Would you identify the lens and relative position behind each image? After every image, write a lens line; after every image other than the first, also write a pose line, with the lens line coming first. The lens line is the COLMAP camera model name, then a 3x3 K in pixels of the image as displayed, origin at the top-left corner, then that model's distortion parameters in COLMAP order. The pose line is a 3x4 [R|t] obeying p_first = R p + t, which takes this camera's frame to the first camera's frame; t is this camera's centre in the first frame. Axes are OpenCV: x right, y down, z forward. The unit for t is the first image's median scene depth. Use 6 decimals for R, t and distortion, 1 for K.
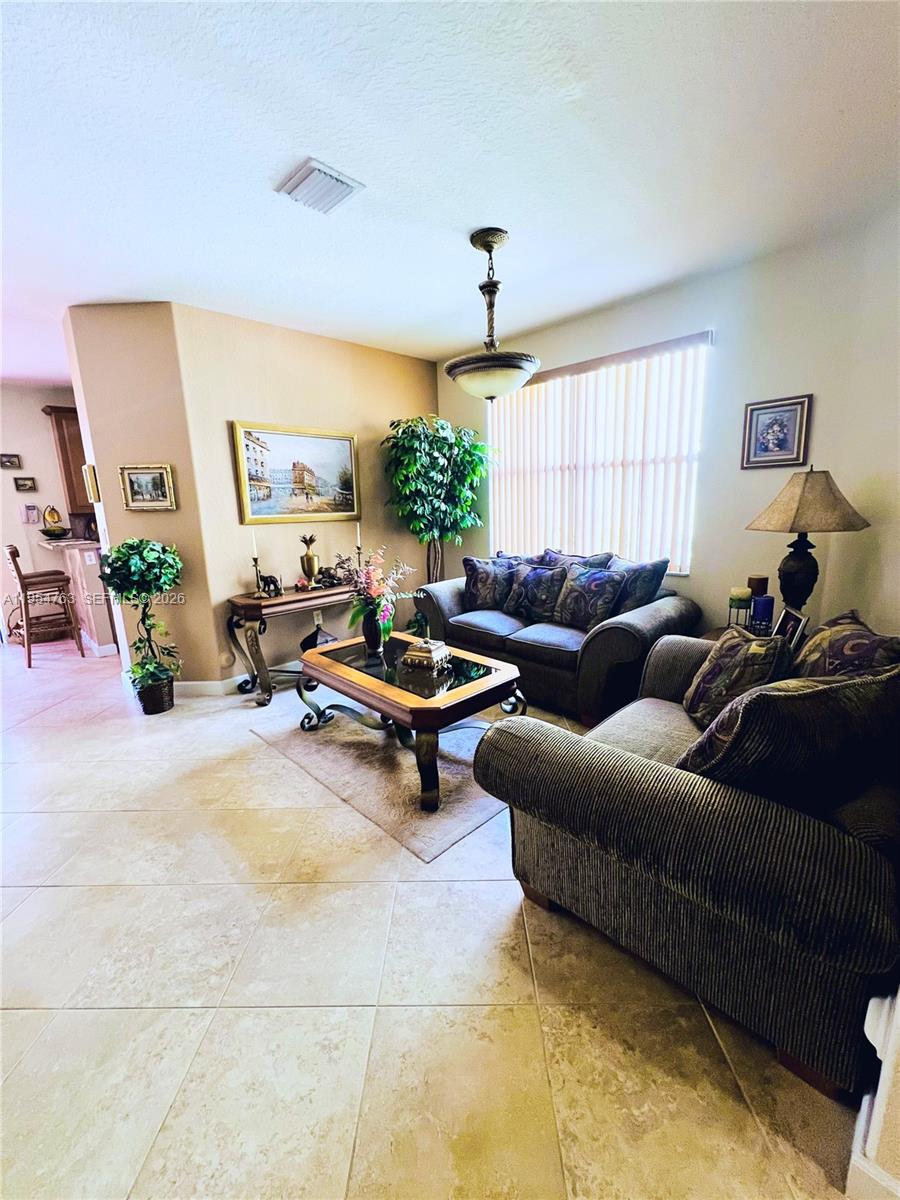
lens RADIAL K [[481.4, 0, 455.0], [0, 481.4, 599.4], [0, 0, 1]] dist [-0.002559, -0.000273]
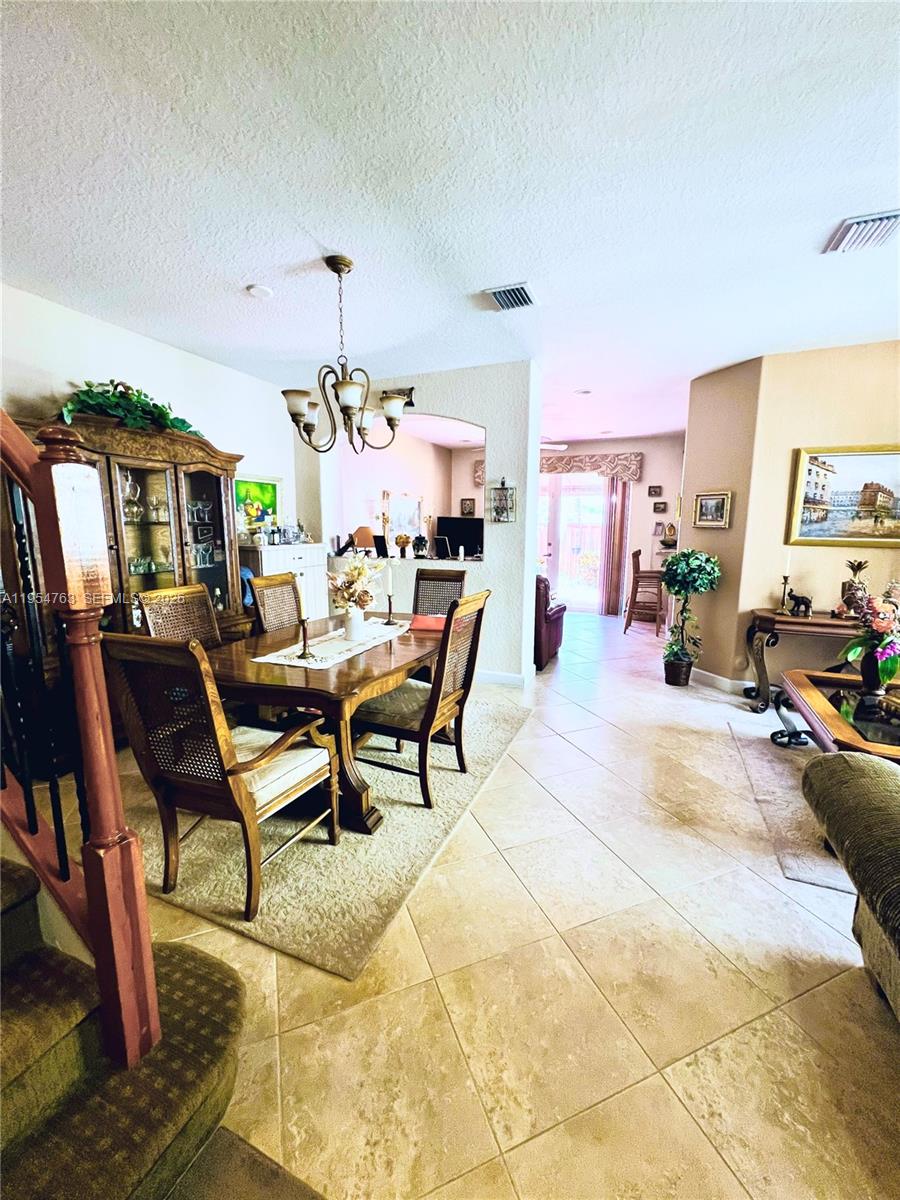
lens RADIAL K [[479.5, 0, 453.3], [0, 479.5, 599.4], [0, 0, 1]] dist [-0.001414, 0.000457]
pose [[0.375703, 0.169604, -0.911088, 0.279885], [-0.206878, 0.973651, 0.095940, 0.013230], [0.903354, 0.152439, 0.400891, -0.072967]]
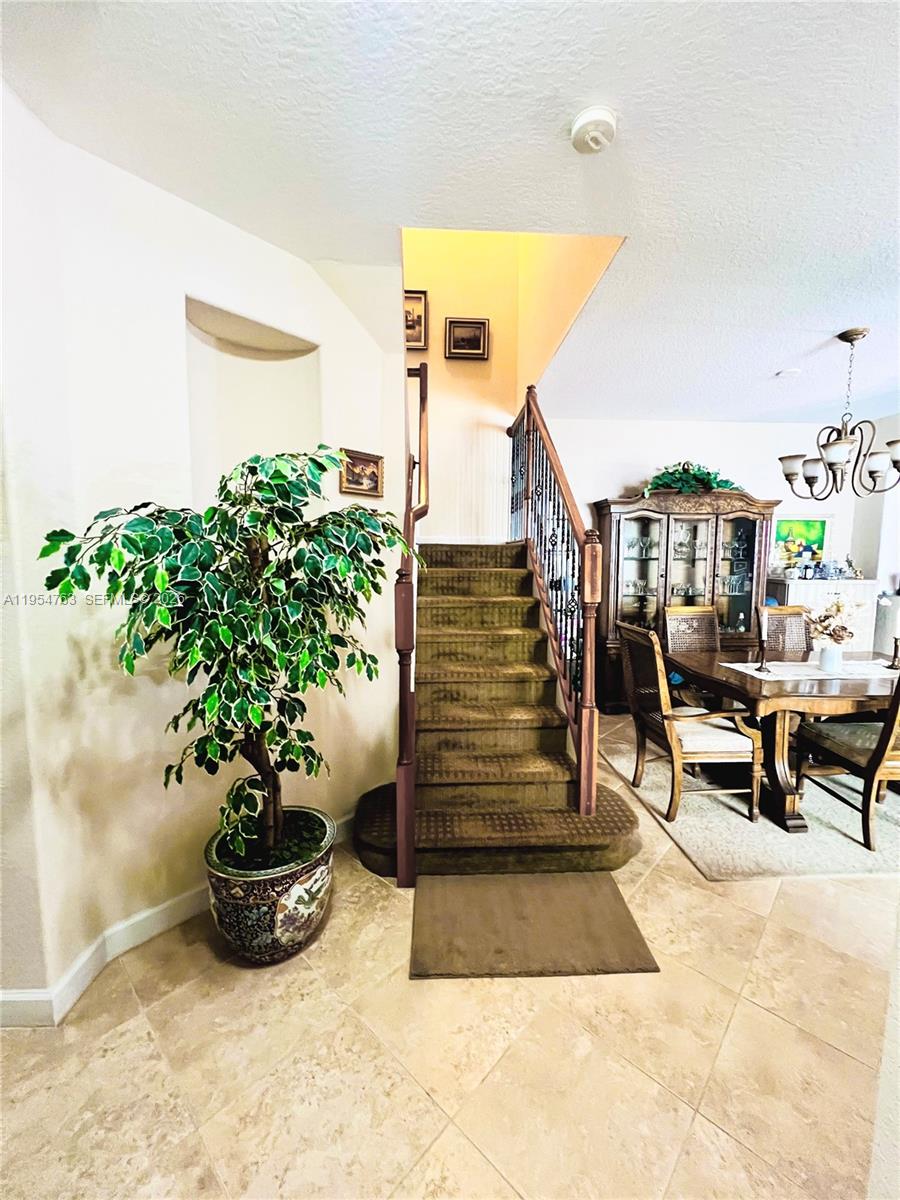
lens RADIAL K [[479.5, 0, 451.7], [0, 479.5, 597.0], [0, 0, 1]] dist [-0.001414, 0.000457]
pose [[-0.679456, 0.094570, -0.727596, 0.569420], [-0.136008, 0.958238, 0.251557, -0.061055], [0.721000, 0.269881, -0.638218, 0.135366]]
